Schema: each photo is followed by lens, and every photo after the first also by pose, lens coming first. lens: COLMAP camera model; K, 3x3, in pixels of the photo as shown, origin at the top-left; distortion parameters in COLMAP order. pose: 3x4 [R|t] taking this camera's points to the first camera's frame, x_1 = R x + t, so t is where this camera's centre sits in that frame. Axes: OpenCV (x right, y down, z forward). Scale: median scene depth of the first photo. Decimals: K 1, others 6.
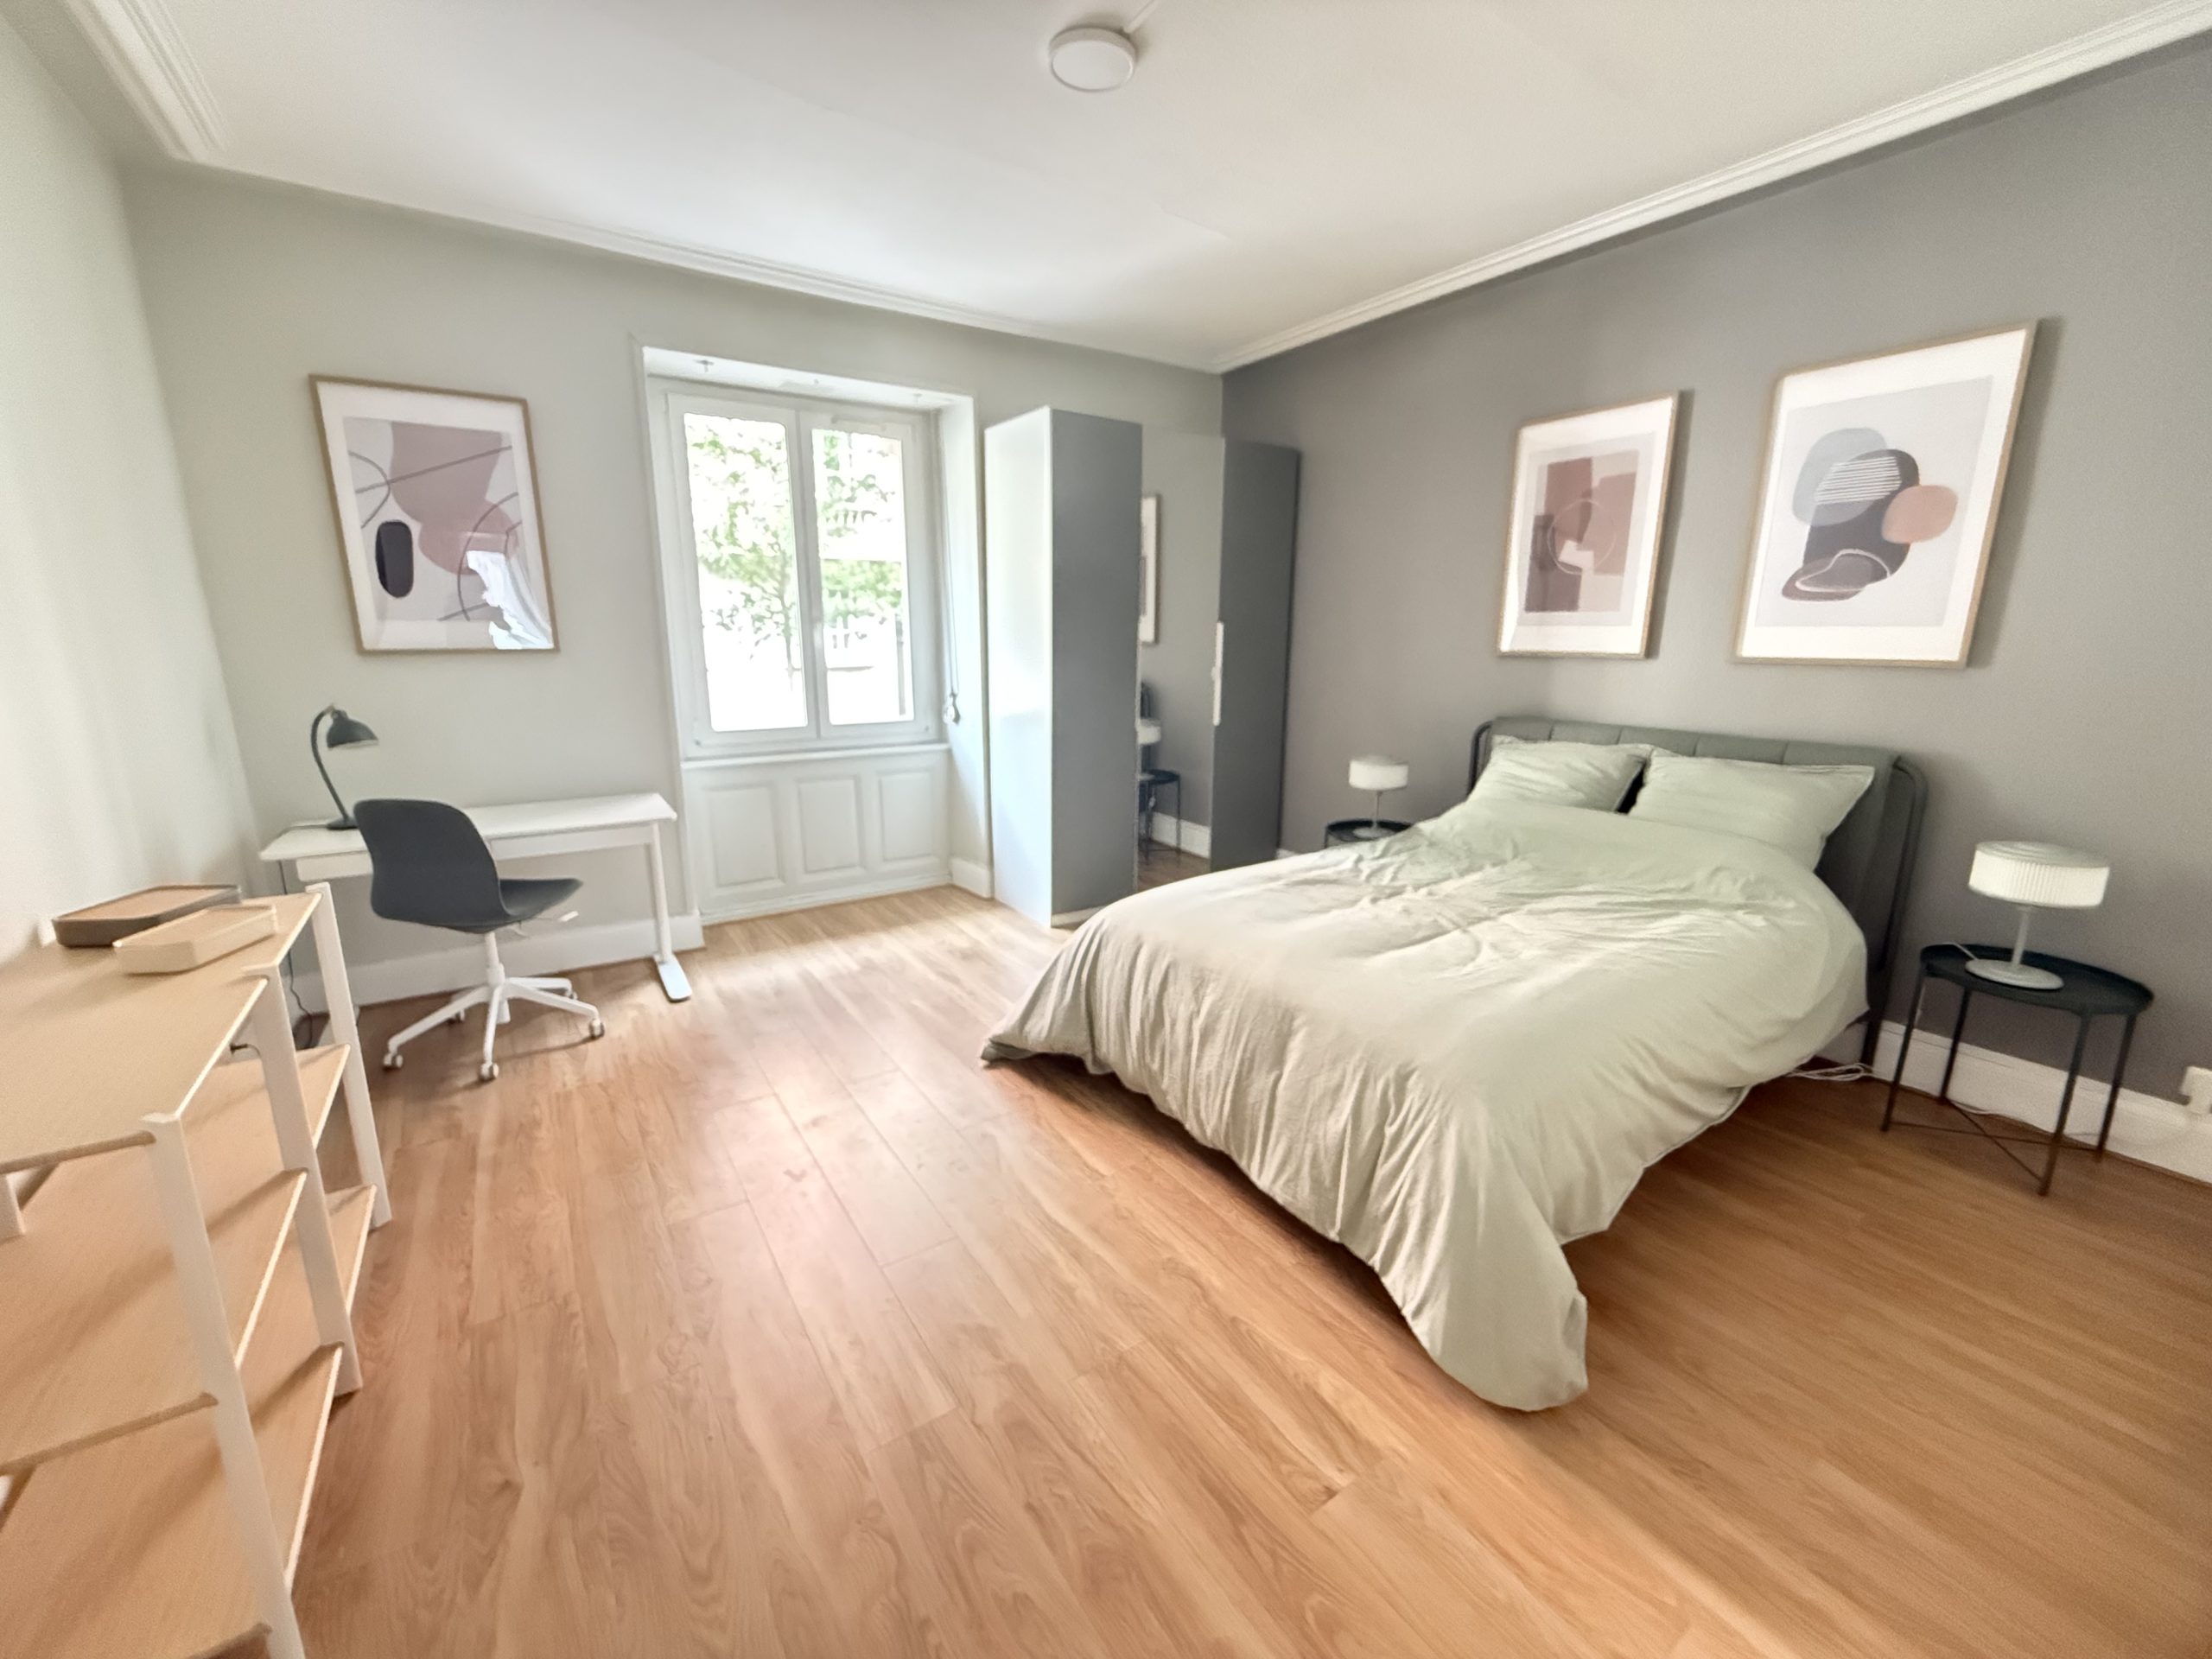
lens RADIAL K [[884.5, 0, 1099.2], [0, 884.5, 827.7], [0, 0, 1]] dist [-0.001585, -0.000028]
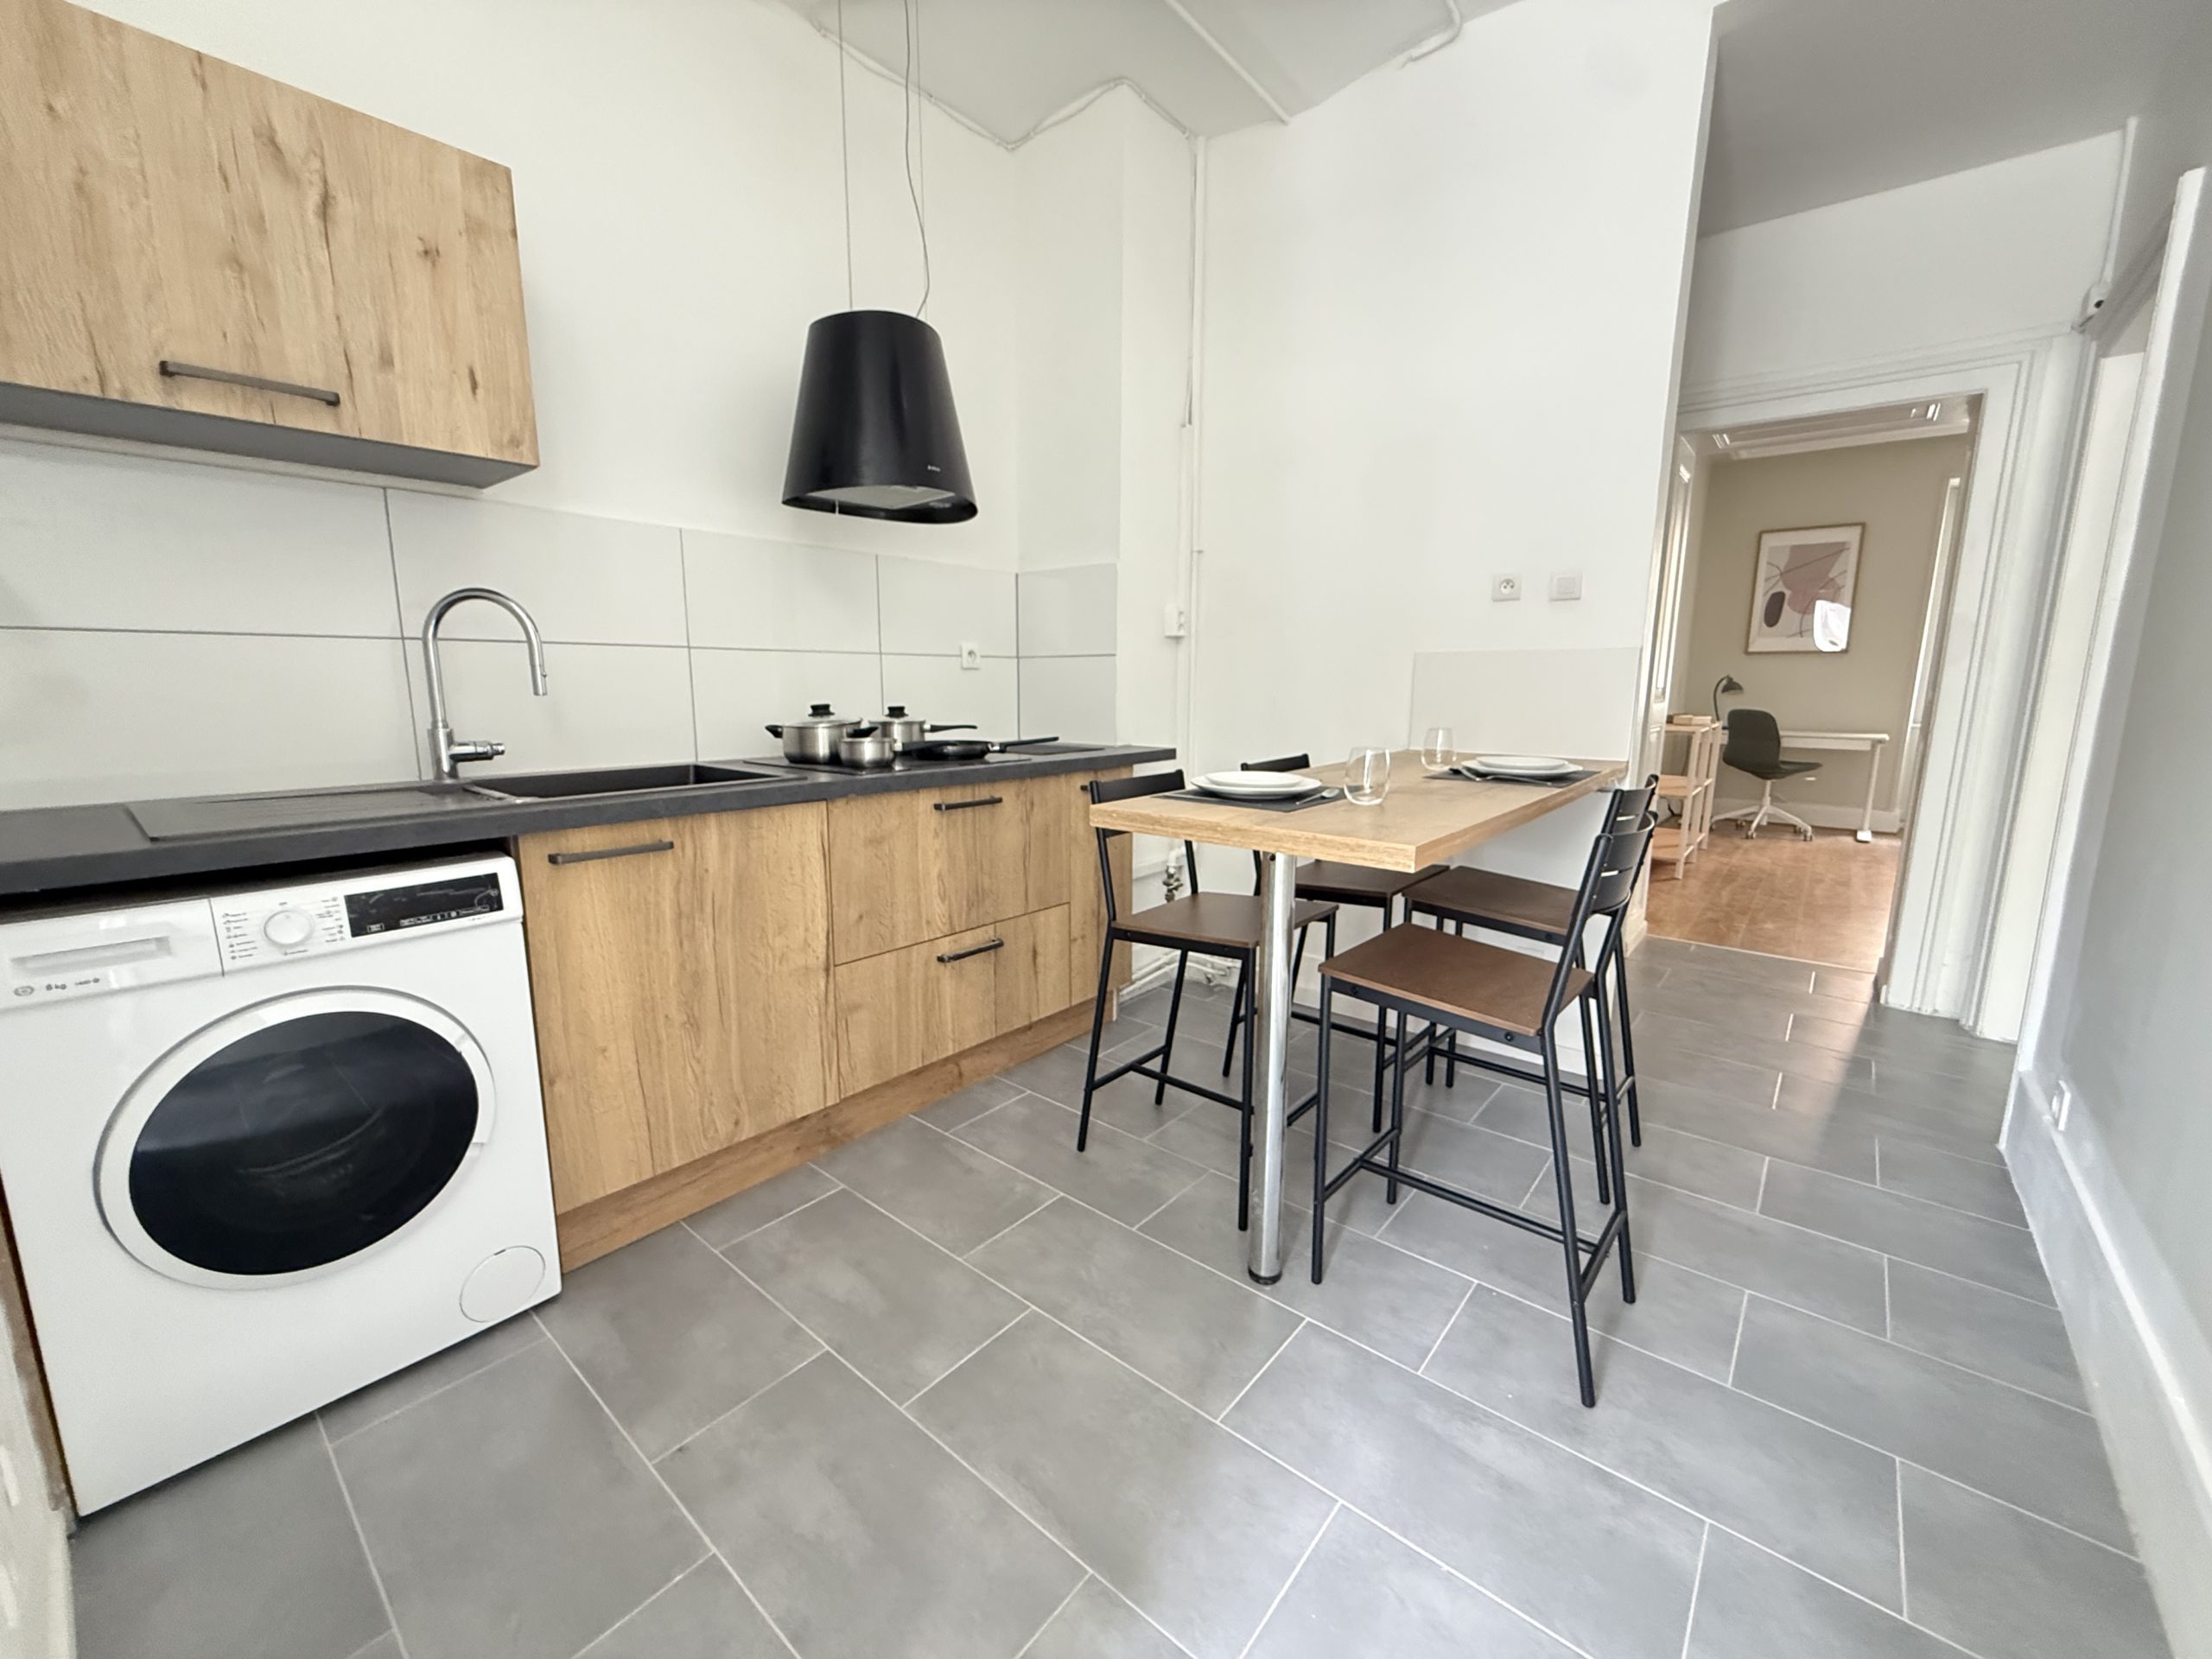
lens RADIAL K [[884.5, 0, 1099.2], [0, 884.5, 827.7], [0, 0, 1]] dist [-0.001585, -0.000028]
pose [[0.277393, 0.159819, -0.947370, 0.869851], [-0.211012, 0.972125, 0.102210, 0.339905], [0.937298, 0.171554, 0.303385, -1.102087]]
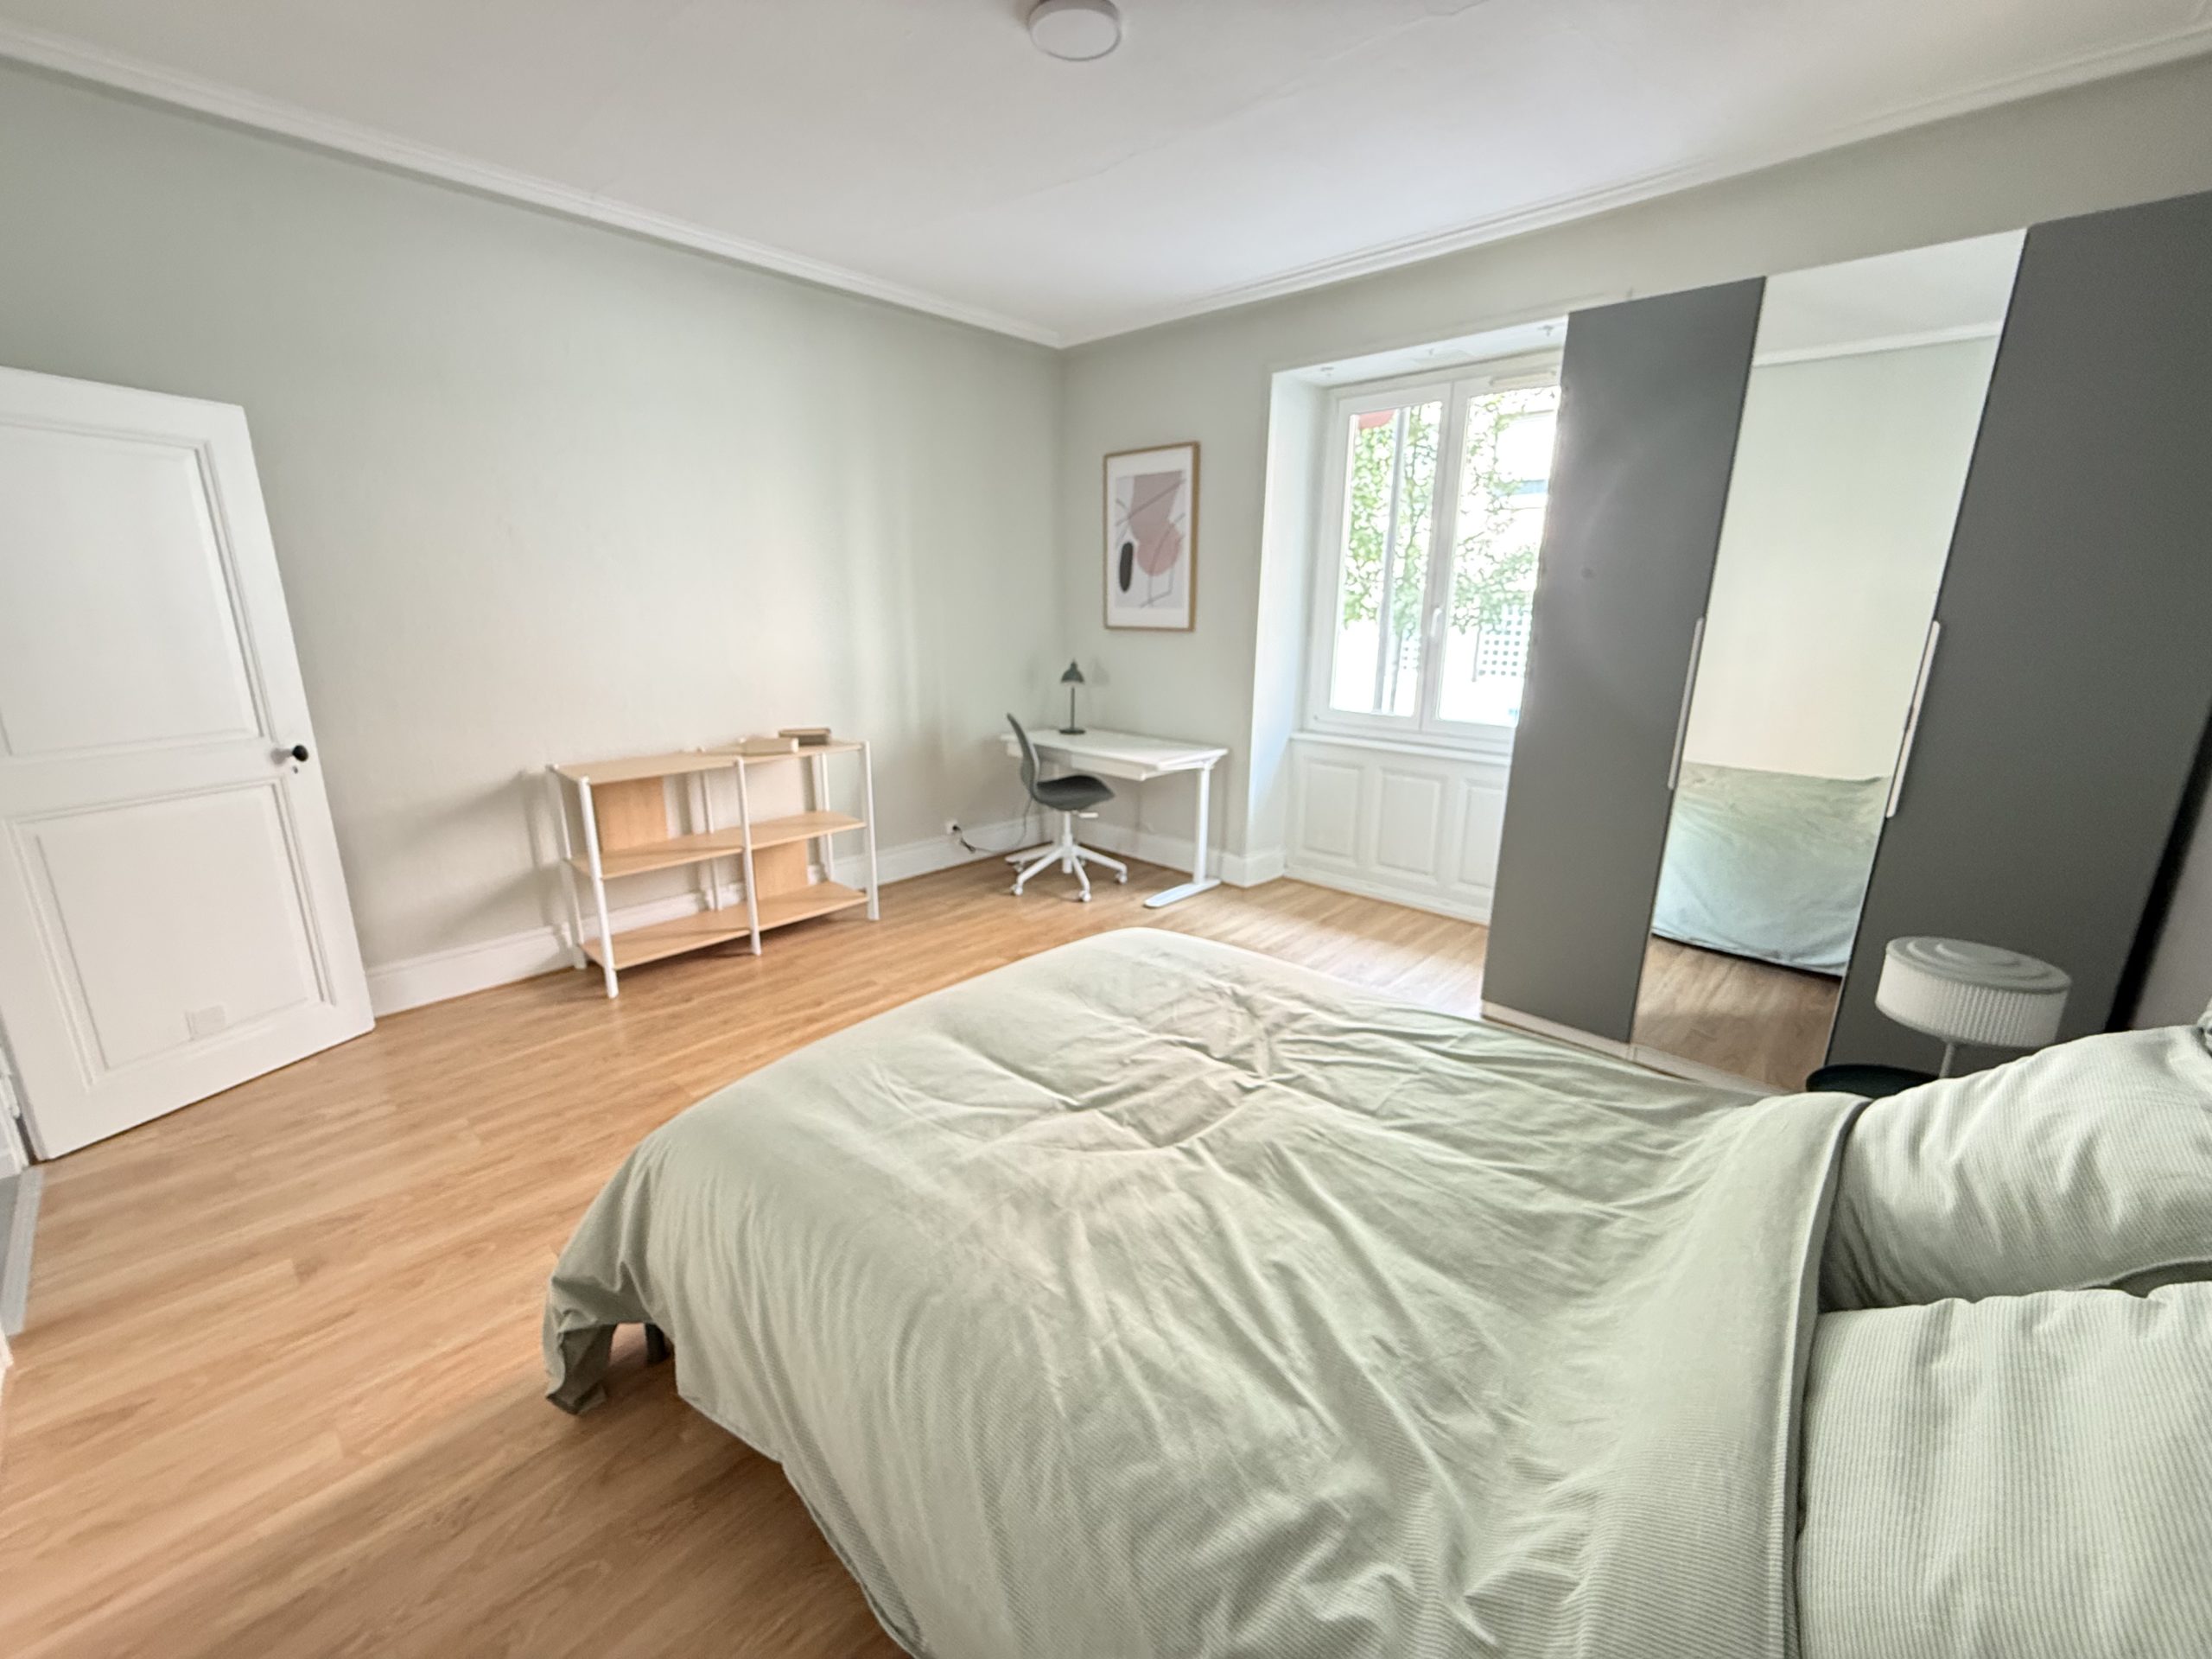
lens RADIAL K [[884.5, 0, 1099.2], [0, 884.5, 827.7], [0, 0, 1]] dist [-0.001585, -0.000028]
pose [[0.234554, 0.245385, -0.940623, 0.748154], [-0.217430, 0.956345, 0.195268, -0.162686], [0.947475, 0.158718, 0.277668, 0.609513]]
